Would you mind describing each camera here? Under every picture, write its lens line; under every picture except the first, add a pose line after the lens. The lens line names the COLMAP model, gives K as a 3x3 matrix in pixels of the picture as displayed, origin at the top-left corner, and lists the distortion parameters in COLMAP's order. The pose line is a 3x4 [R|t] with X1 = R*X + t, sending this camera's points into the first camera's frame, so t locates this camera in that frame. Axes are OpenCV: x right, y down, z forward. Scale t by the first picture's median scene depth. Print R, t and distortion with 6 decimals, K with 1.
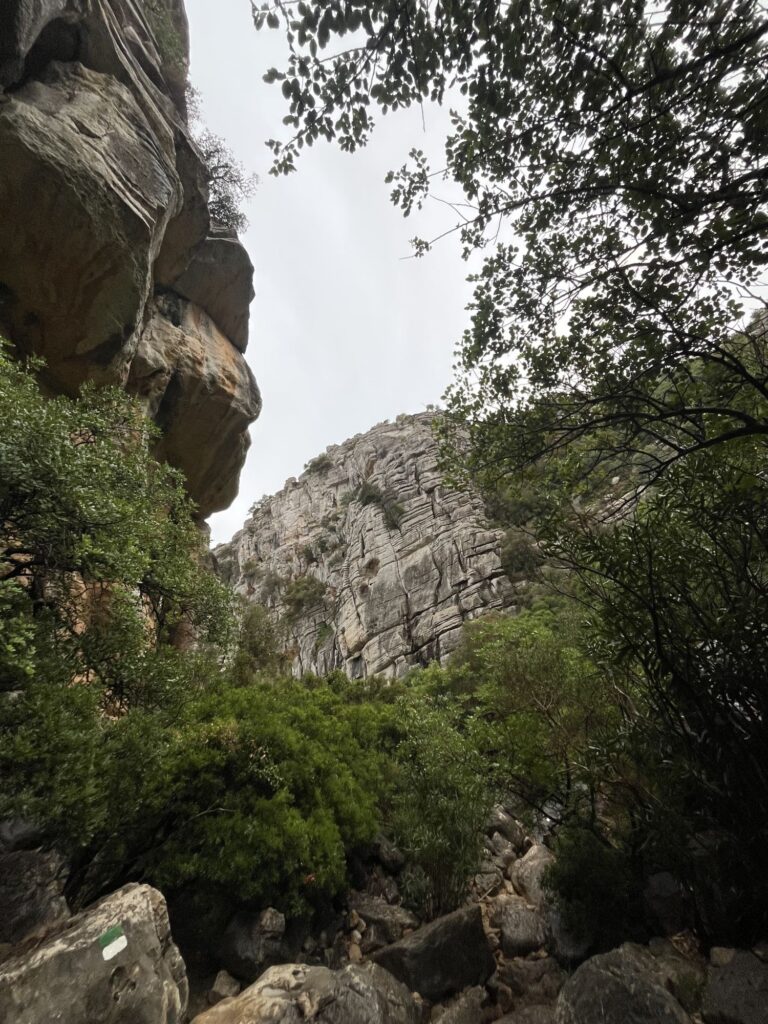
lens RADIAL K [[414.5, 0, 384.0], [0, 414.5, 512.0], [0, 0, 1]] dist [-0.000114, -0.000015]
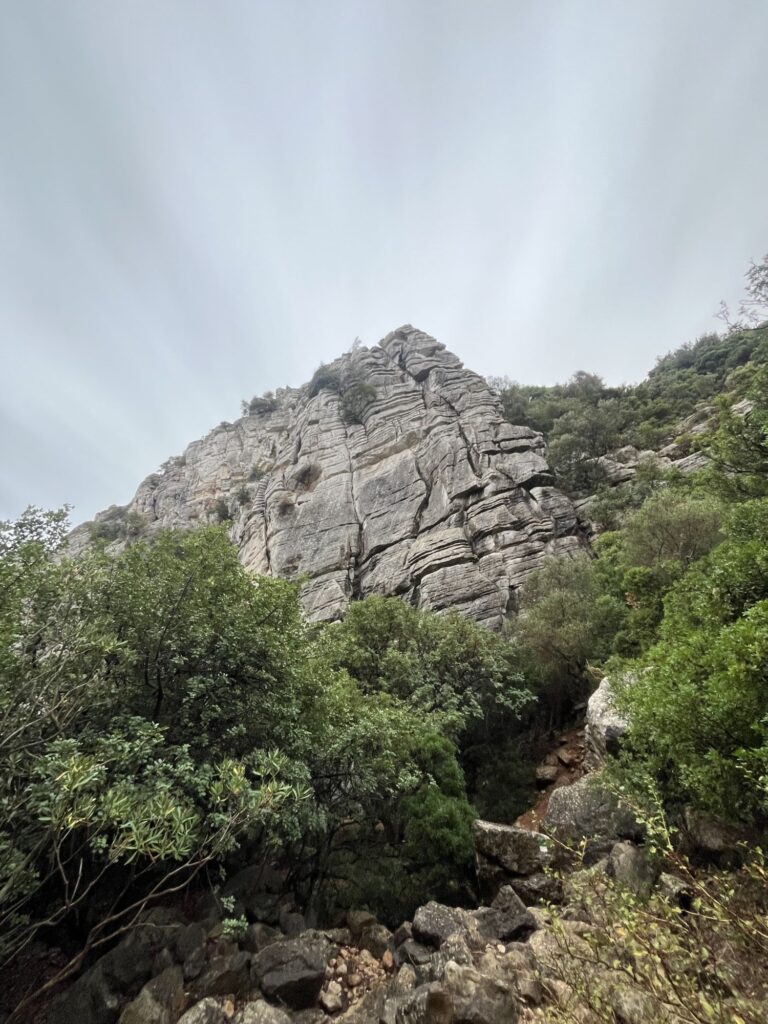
lens RADIAL K [[414.5, 0, 384.0], [0, 414.5, 512.0], [0, 0, 1]] dist [-0.000114, -0.000015]
pose [[0.982643, 0.154077, 0.103308, 0.024443], [-0.141495, 0.982673, -0.119721, 0.239650], [-0.119964, 0.103026, 0.987418, 0.435842]]
